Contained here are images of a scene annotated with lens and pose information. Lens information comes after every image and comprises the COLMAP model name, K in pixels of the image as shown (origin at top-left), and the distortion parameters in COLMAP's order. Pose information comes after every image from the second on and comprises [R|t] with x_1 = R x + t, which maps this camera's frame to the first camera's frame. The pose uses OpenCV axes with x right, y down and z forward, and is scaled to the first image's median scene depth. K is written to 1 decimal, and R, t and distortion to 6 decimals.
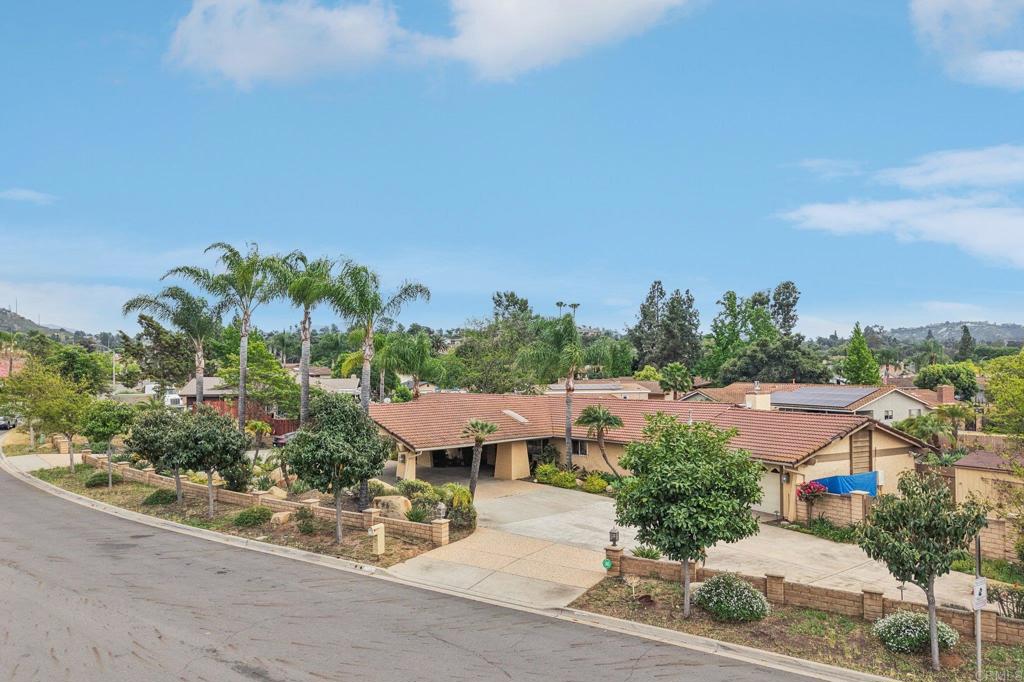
lens RADIAL K [[689.2, 0, 488.3], [0, 689.2, 341.9], [0, 0, 1]] dist [0.070781, -0.085214]
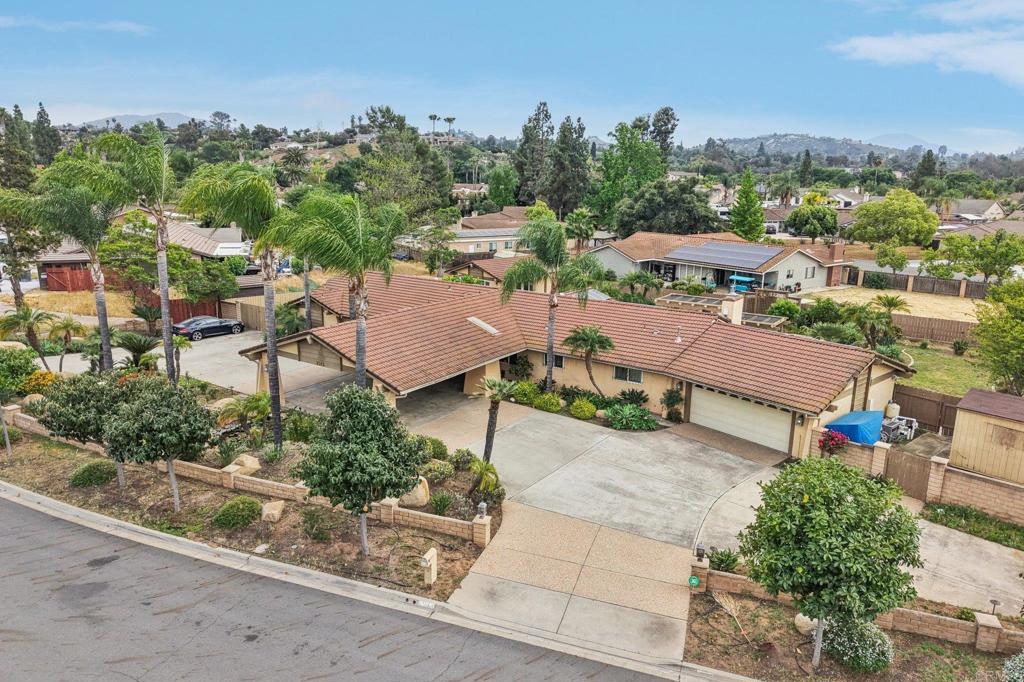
lens RADIAL K [[697.9, 0, 512.0], [0, 697.9, 341.0], [0, 0, 1]] dist [0.065519, -0.082343]
pose [[0.975852, -0.032623, 0.215981, -0.135915], [-0.023828, 0.966985, 0.253716, -0.117055], [-0.217127, -0.252736, 0.942858, 0.133532]]
